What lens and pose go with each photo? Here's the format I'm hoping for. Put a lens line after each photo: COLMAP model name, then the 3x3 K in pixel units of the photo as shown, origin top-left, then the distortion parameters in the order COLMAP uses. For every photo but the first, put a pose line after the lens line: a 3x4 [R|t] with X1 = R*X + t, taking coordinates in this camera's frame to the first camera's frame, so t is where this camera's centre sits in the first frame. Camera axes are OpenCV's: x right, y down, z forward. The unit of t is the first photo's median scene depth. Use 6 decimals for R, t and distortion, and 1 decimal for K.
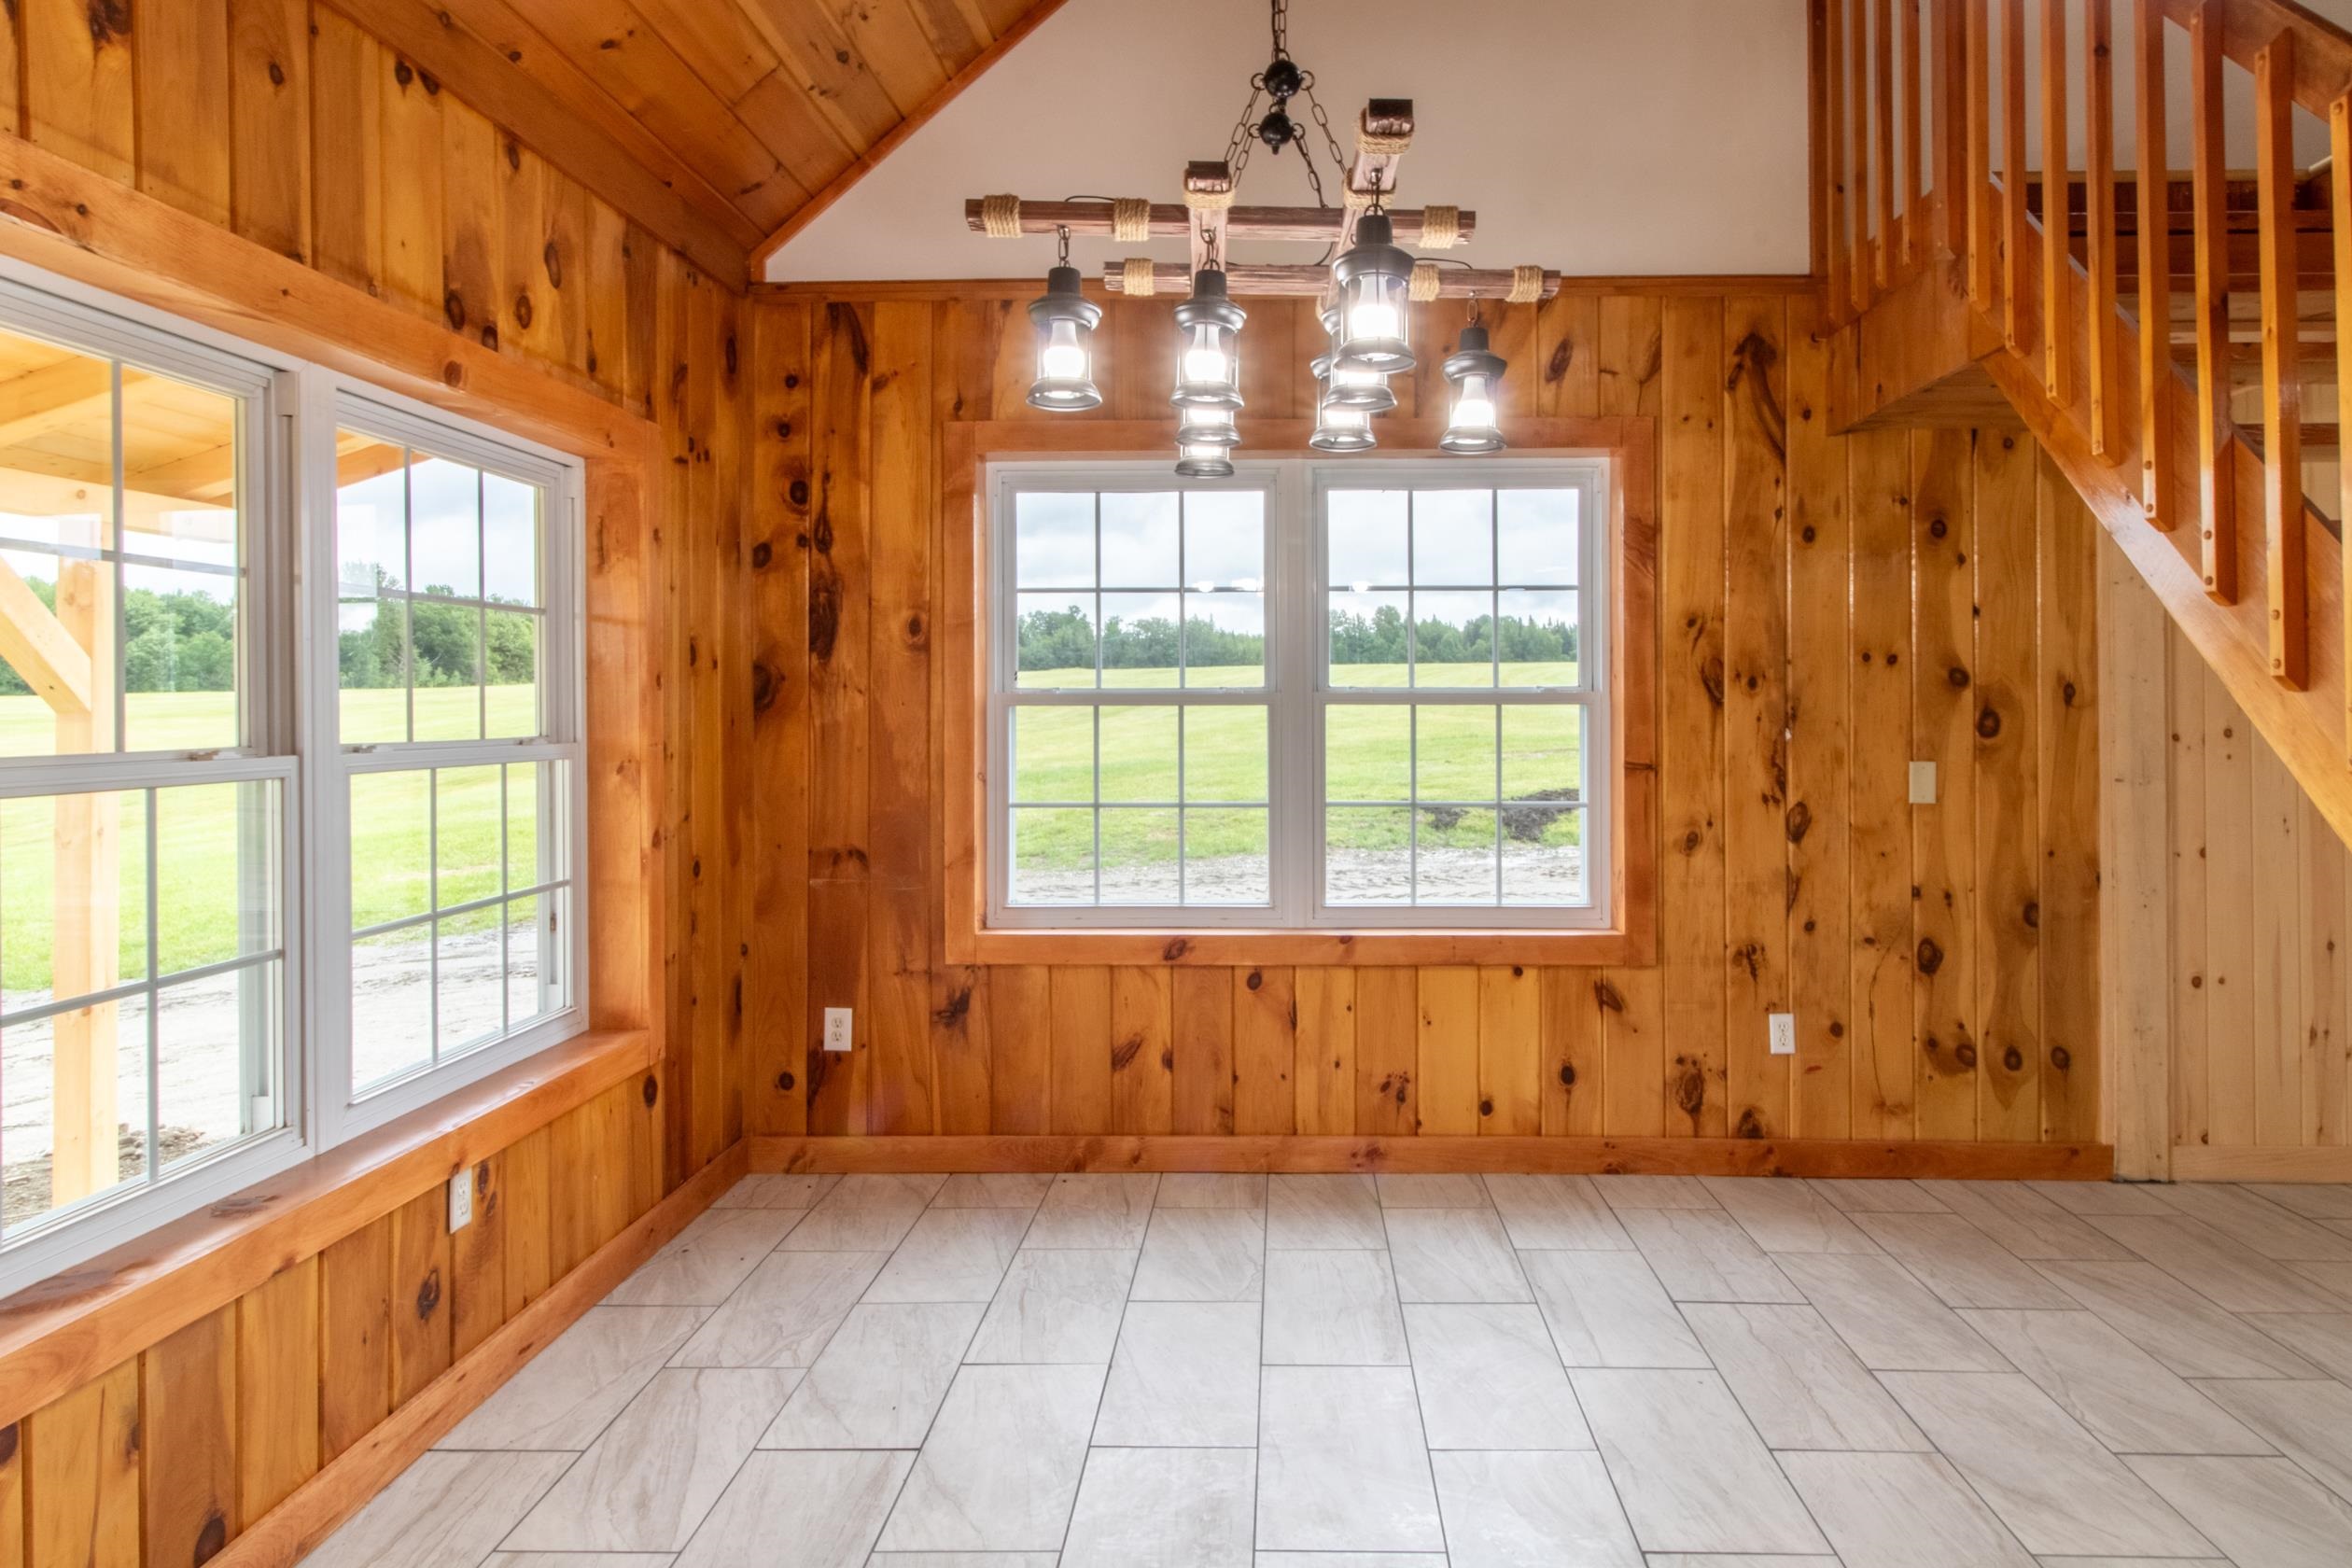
lens RADIAL K [[1350.8, 0, 1244.6], [0, 1350.8, 703.5], [0, 0, 1]] dist [-0.002229, -0.000679]
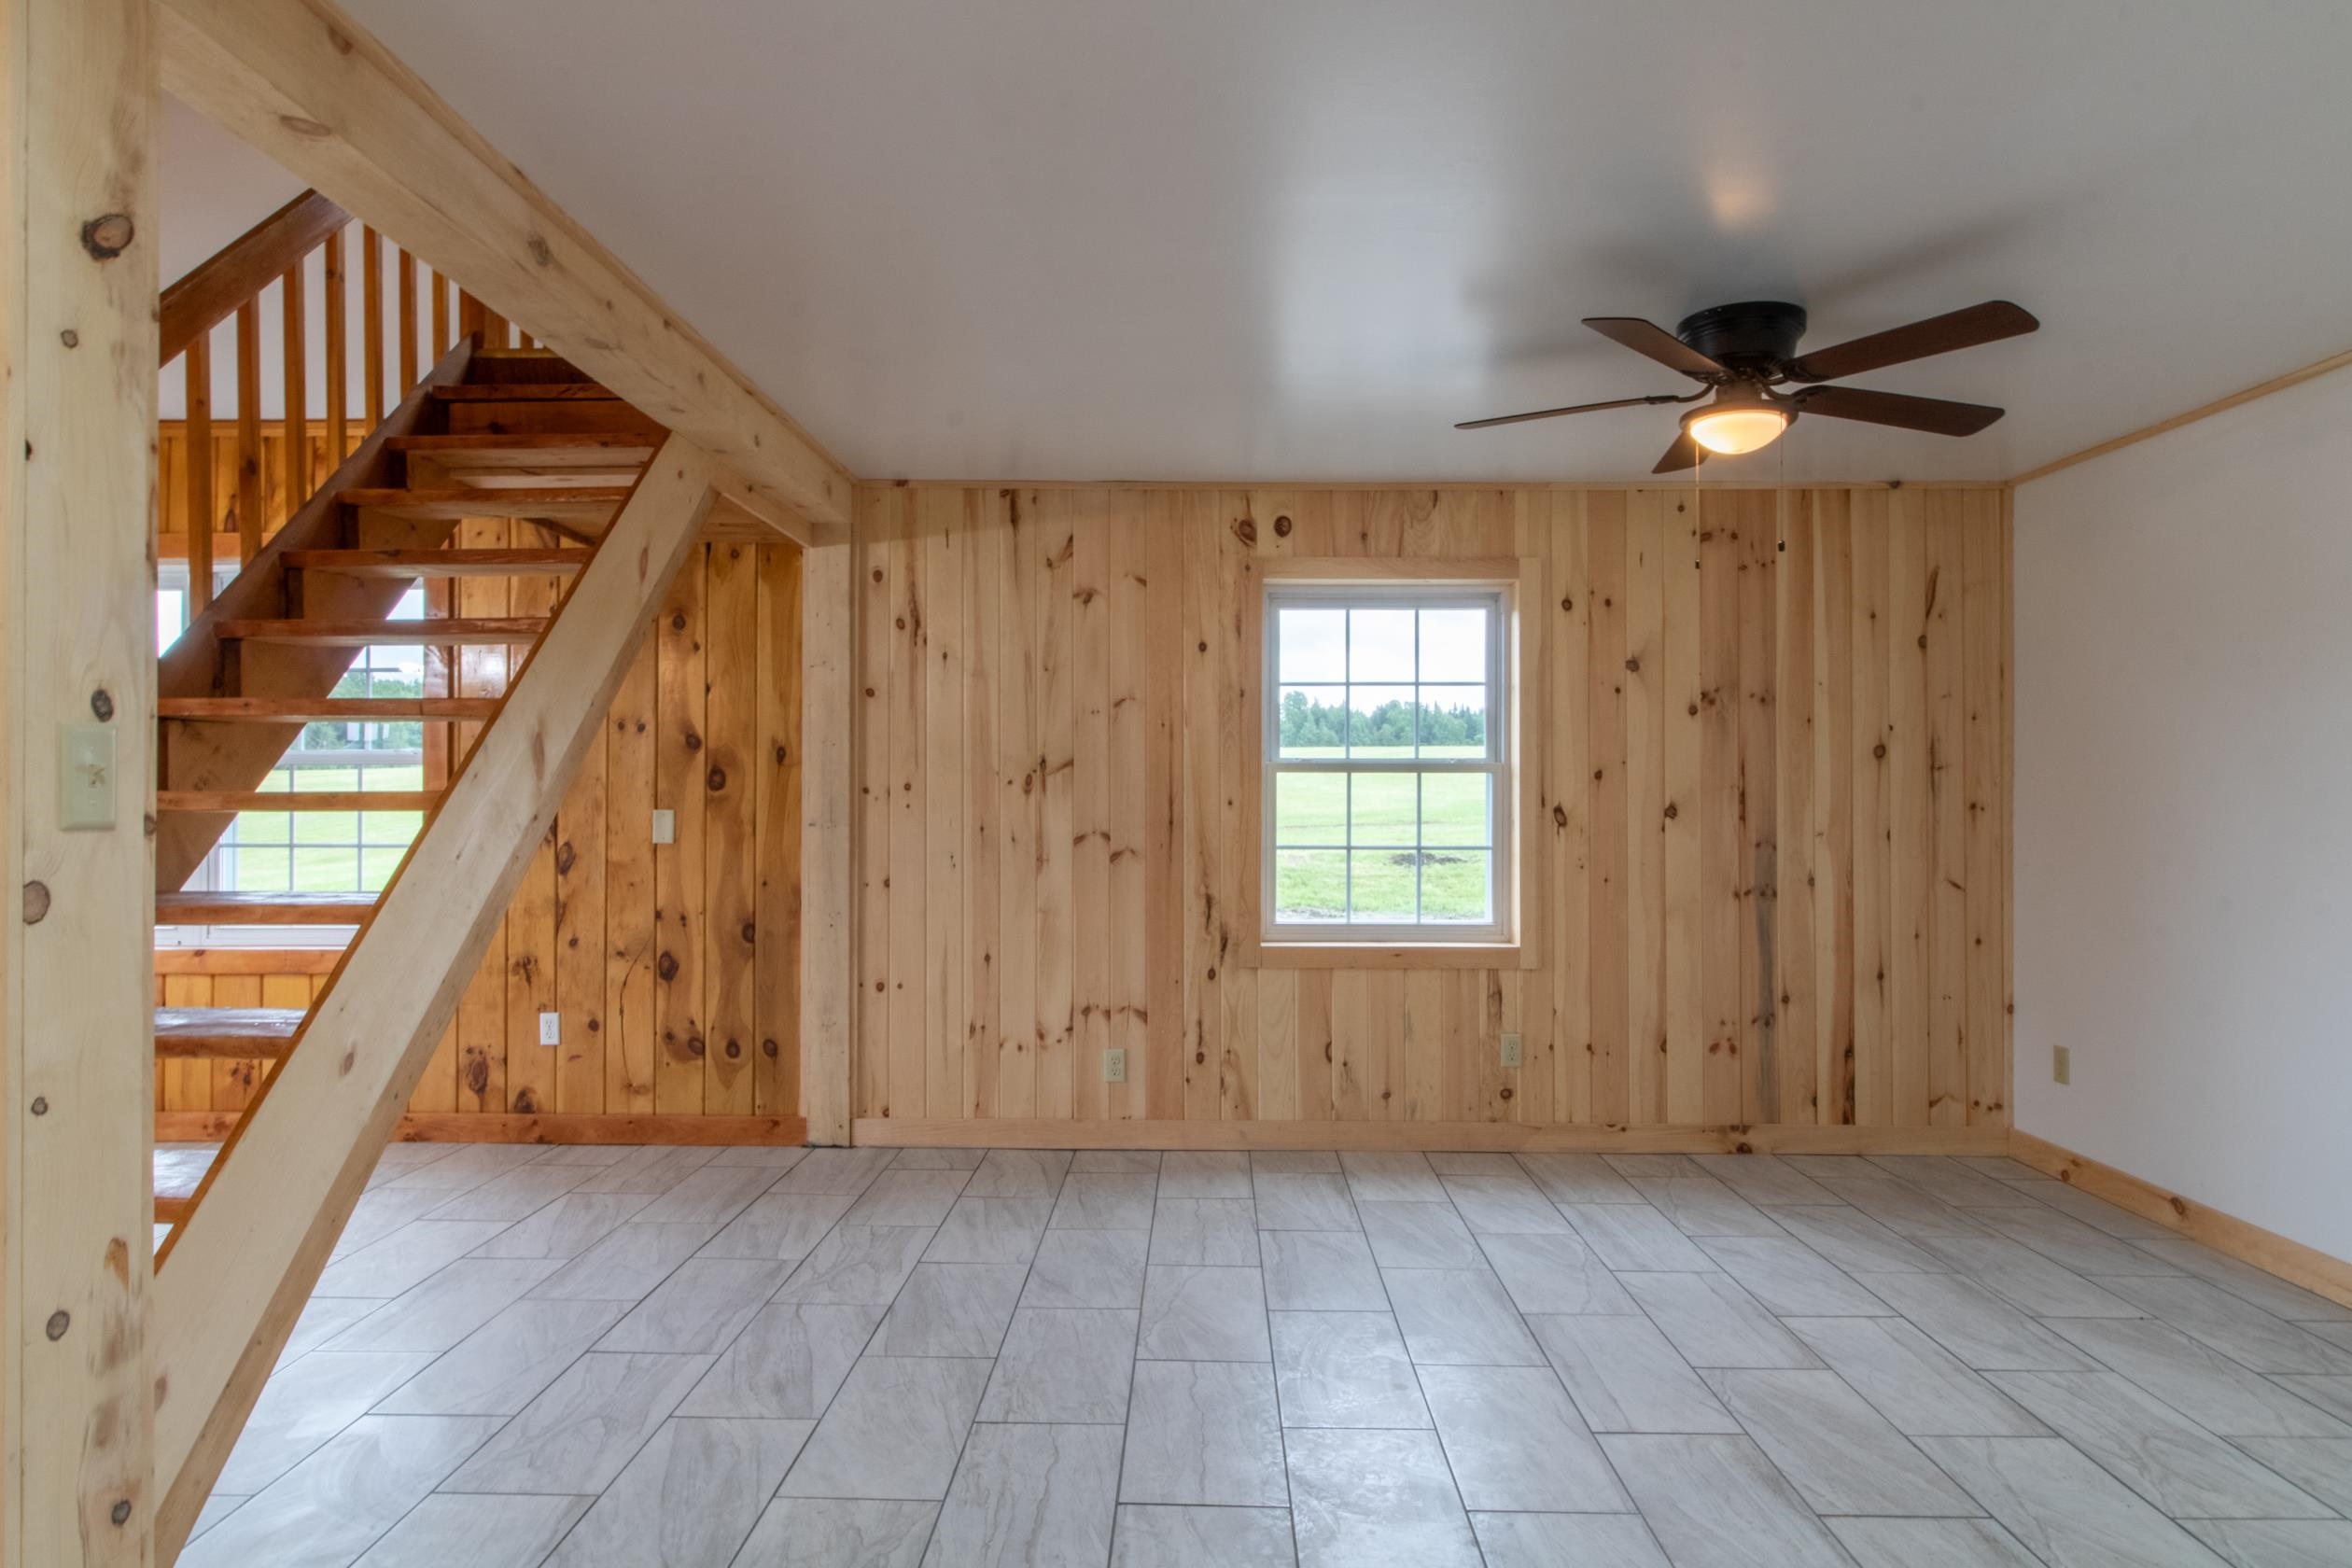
lens RADIAL K [[1350.8, 0, 1185.3], [0, 1350.8, 776.4], [0, 0, 1]] dist [-0.002229, -0.000679]
pose [[0.999894, 0.002029, 0.014396, 0.965380], [-0.001940, 0.999979, -0.006195, 0.018918], [-0.014409, 0.006167, 0.999877, -0.252435]]
